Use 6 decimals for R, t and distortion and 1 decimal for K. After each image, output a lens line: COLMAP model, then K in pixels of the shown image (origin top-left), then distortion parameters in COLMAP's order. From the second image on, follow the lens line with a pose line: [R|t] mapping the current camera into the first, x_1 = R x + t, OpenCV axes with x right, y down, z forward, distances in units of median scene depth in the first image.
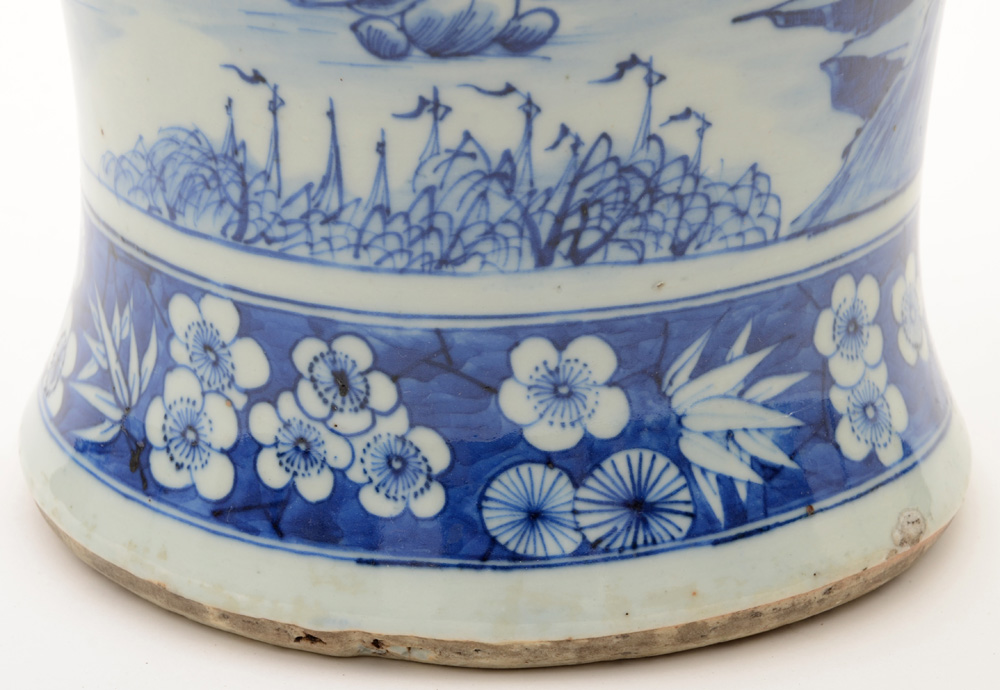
lens RADIAL K [[3615.2, 0, 474.3], [0, 3615.2, 372.9], [0, 0, 1]] dist [0.737616, 0.000000]
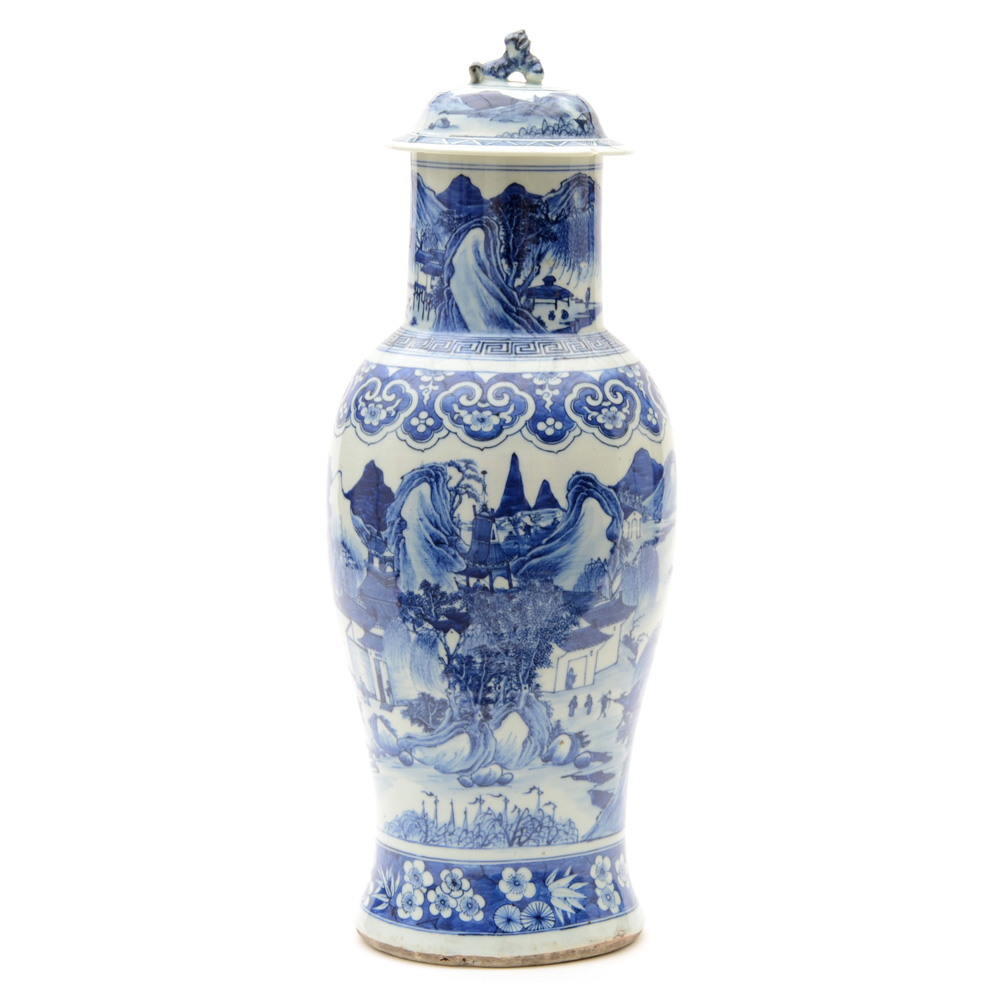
lens RADIAL K [[3636.5, 0, 524.8], [0, 3636.5, 481.3], [0, 0, 1]] dist [0.384685, 0.000000]
pose [[0.999961, -0.008611, 0.001996, 0.027918], [0.008838, 0.969910, -0.243304, 0.481641], [0.000159, 0.243312, 0.969948, -2.499013]]
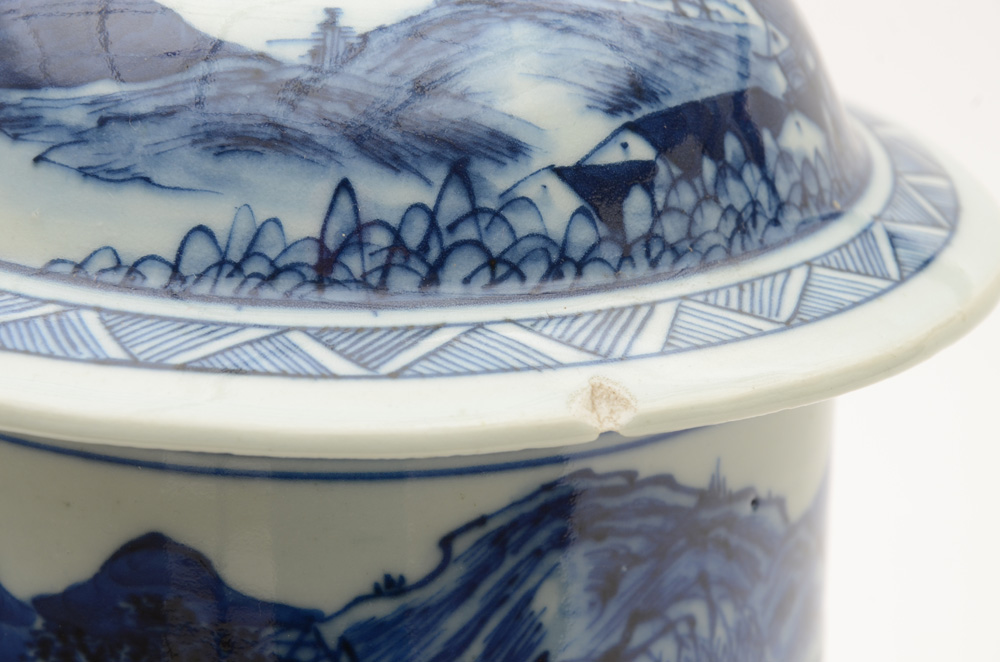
lens RADIAL K [[3325.2, 0, 499.3], [0, 3325.2, 335.1], [0, 0, 1]] dist [0.529647, 0.000000]
pose [[0.937749, 0.102840, -0.331740, 0.255636], [-0.120346, 0.992196, -0.032606, -0.648271], [0.325798, 0.070500, 0.942807, 0.271713]]
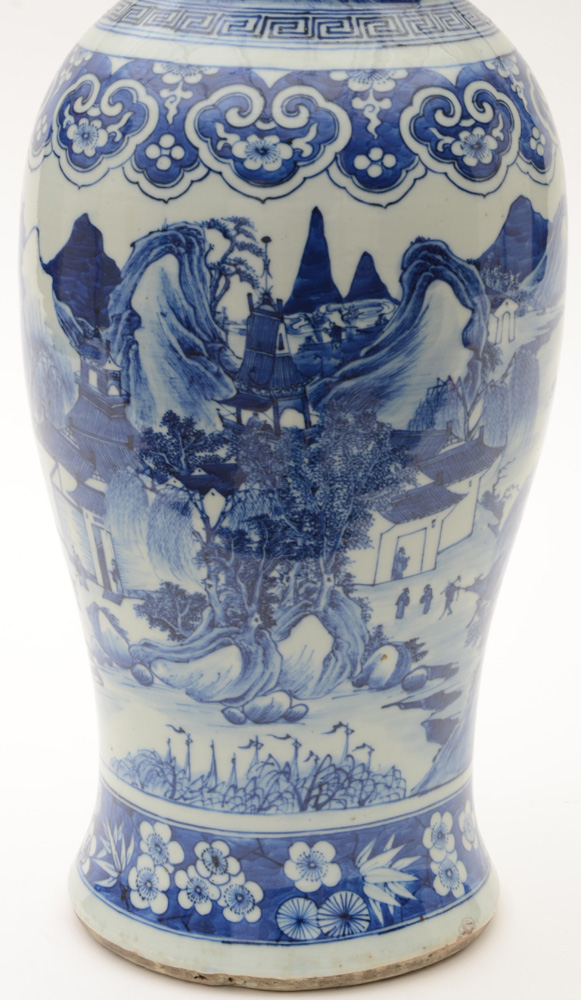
lens RADIAL K [[2643.8, 0, 275.4], [0, 2643.8, 506.2], [0, 0, 1]] dist [0.498869, 0.000000]
pose [[0.999995, -0.000823, -0.003149, 0.006608], [0.000493, 0.994640, -0.103399, -0.045771], [0.003217, 0.103397, 0.994635, -0.695153]]
